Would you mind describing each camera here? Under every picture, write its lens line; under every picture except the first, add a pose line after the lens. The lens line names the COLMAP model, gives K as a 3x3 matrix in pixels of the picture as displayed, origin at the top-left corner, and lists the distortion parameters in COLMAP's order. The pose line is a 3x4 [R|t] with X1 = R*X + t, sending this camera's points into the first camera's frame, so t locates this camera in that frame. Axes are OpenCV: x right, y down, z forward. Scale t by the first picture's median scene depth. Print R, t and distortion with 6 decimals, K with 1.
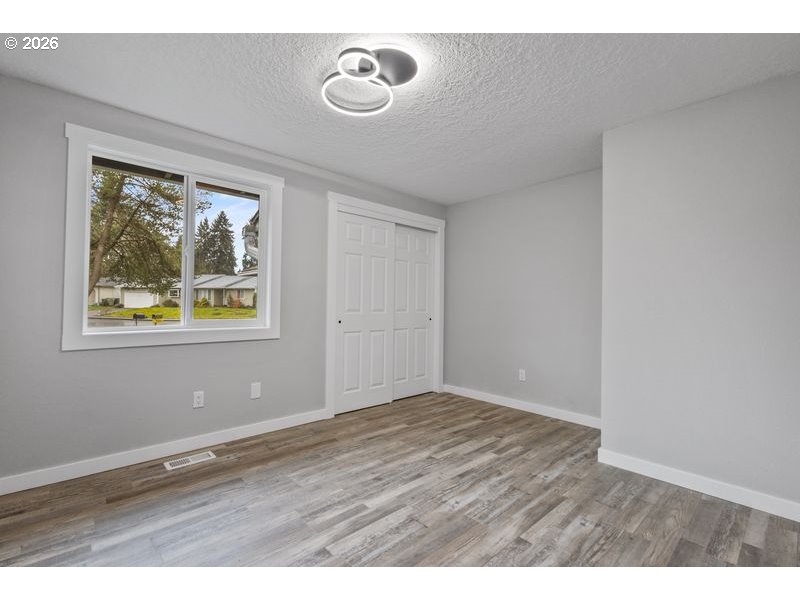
lens RADIAL K [[364.5, 0, 400.4], [0, 364.5, 300.4], [0, 0, 1]] dist [0.006033, -0.001383]
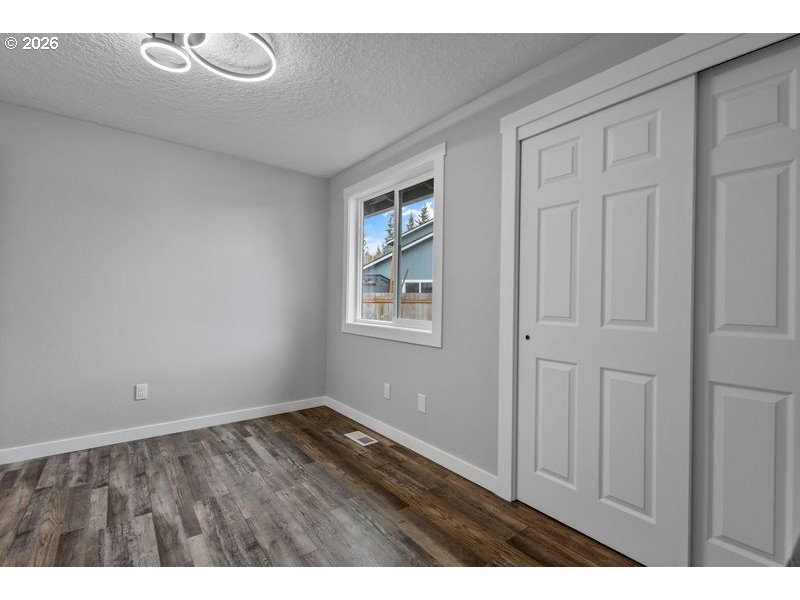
lens RADIAL K [[364.5, 0, 398.6], [0, 364.5, 298.1], [0, 0, 1]] dist [0.006033, -0.001383]
pose [[-0.081277, -0.019923, -0.996492, 0.584543], [-0.008018, 0.999781, -0.019335, 0.016605], [0.996659, 0.006418, -0.081419, 1.232503]]
